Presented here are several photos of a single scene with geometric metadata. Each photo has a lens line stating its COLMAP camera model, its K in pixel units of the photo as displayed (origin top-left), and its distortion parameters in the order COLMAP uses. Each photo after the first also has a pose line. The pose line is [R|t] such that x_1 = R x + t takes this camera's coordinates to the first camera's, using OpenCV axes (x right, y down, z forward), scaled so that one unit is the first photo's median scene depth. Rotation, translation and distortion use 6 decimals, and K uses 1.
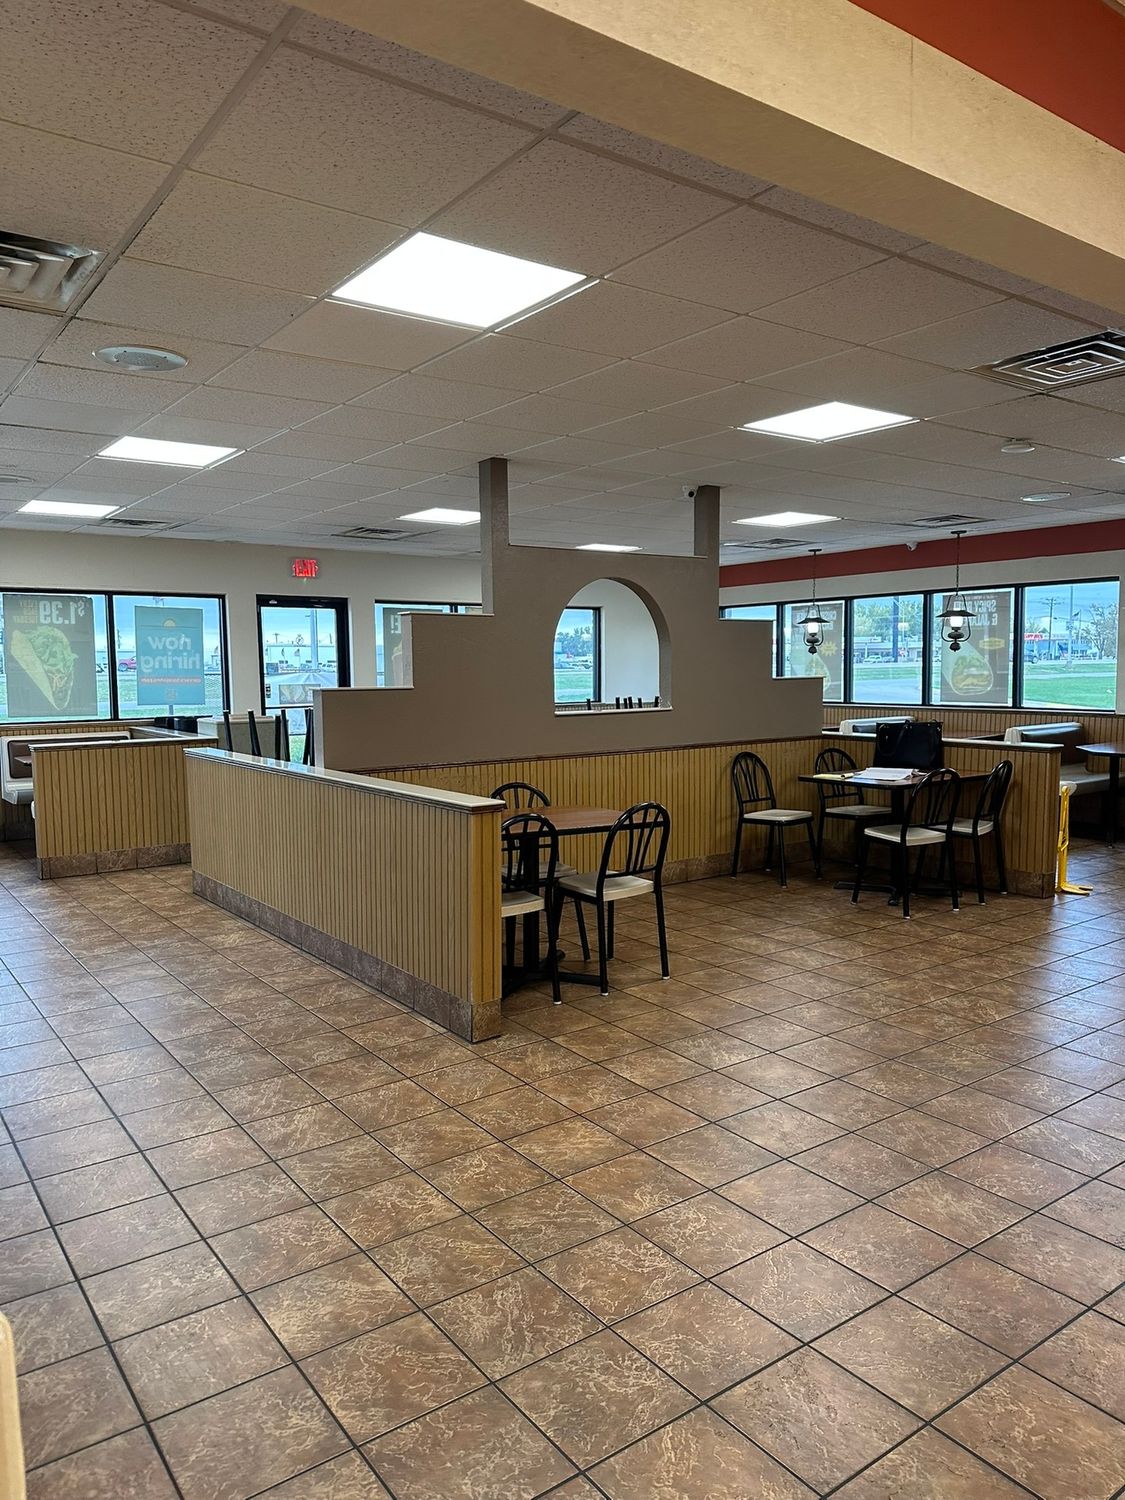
lens RADIAL K [[1044.6, 0, 553.9], [0, 1044.6, 755.7], [0, 0, 1]] dist [0.125122, -0.176431]
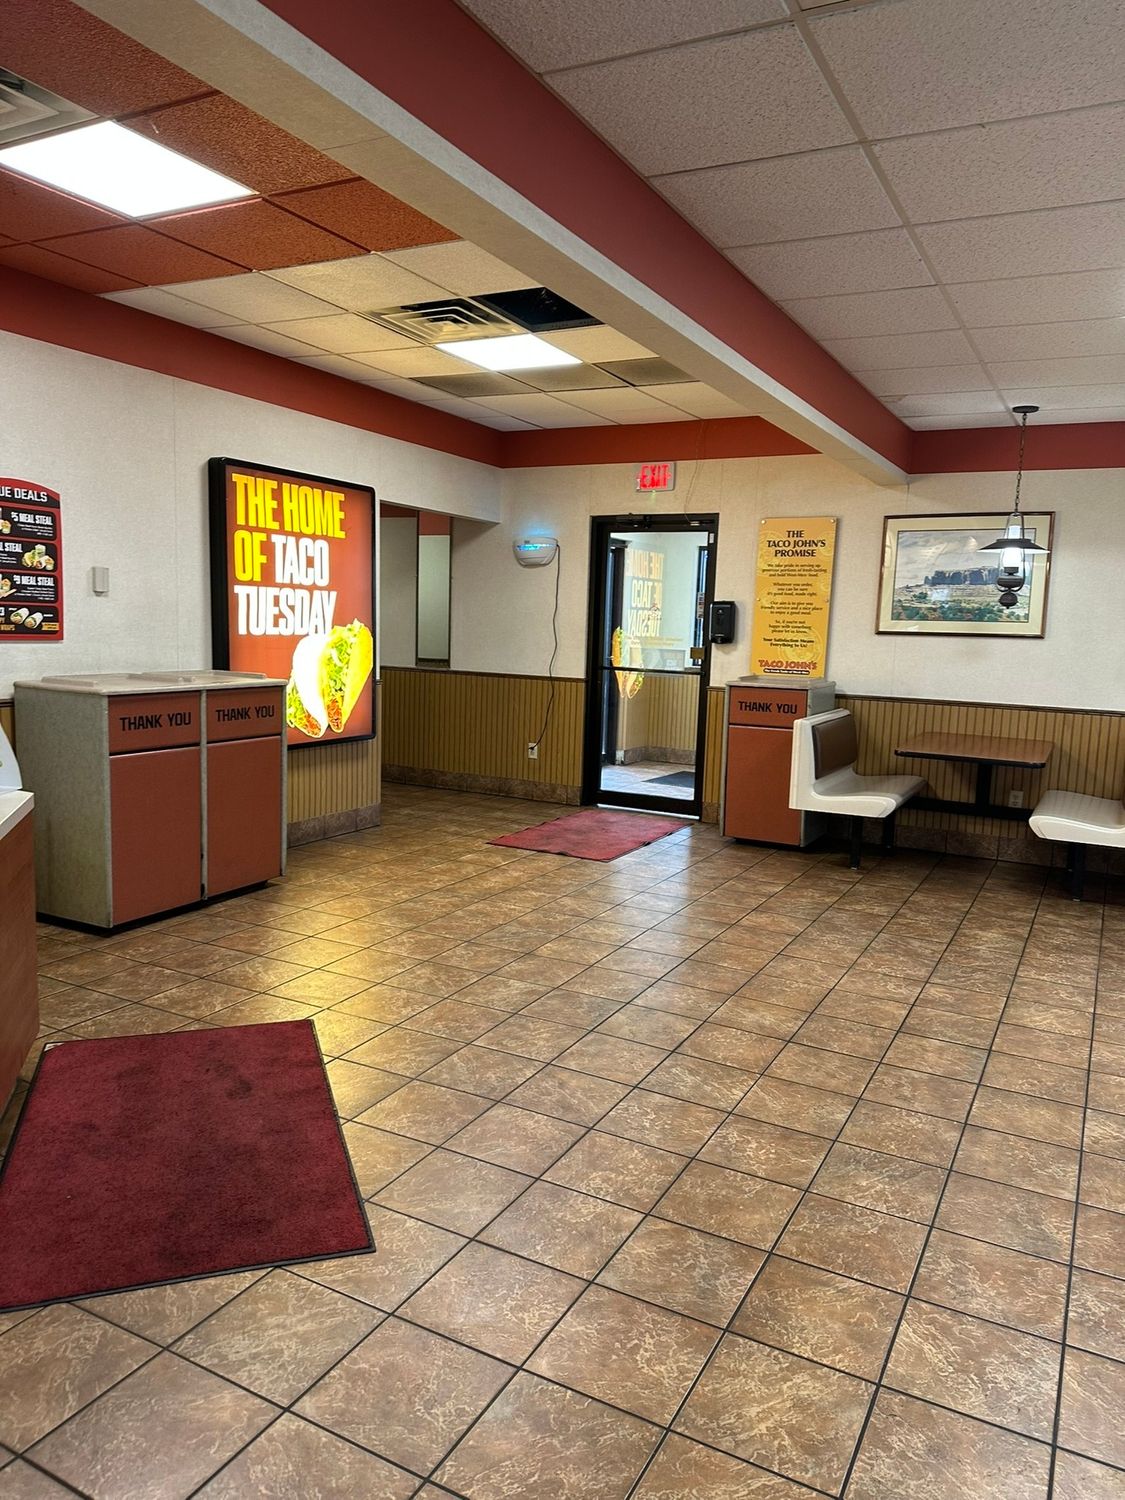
lens RADIAL K [[1054.1, 0, 565.9], [0, 1054.1, 762.8], [0, 0, 1]] dist [0.048381, -0.038856]
pose [[-0.897336, 0.035324, -0.439932, 0.769456], [-0.066506, 0.974587, 0.213907, -0.102805], [0.436308, 0.221205, -0.872183, 1.310095]]
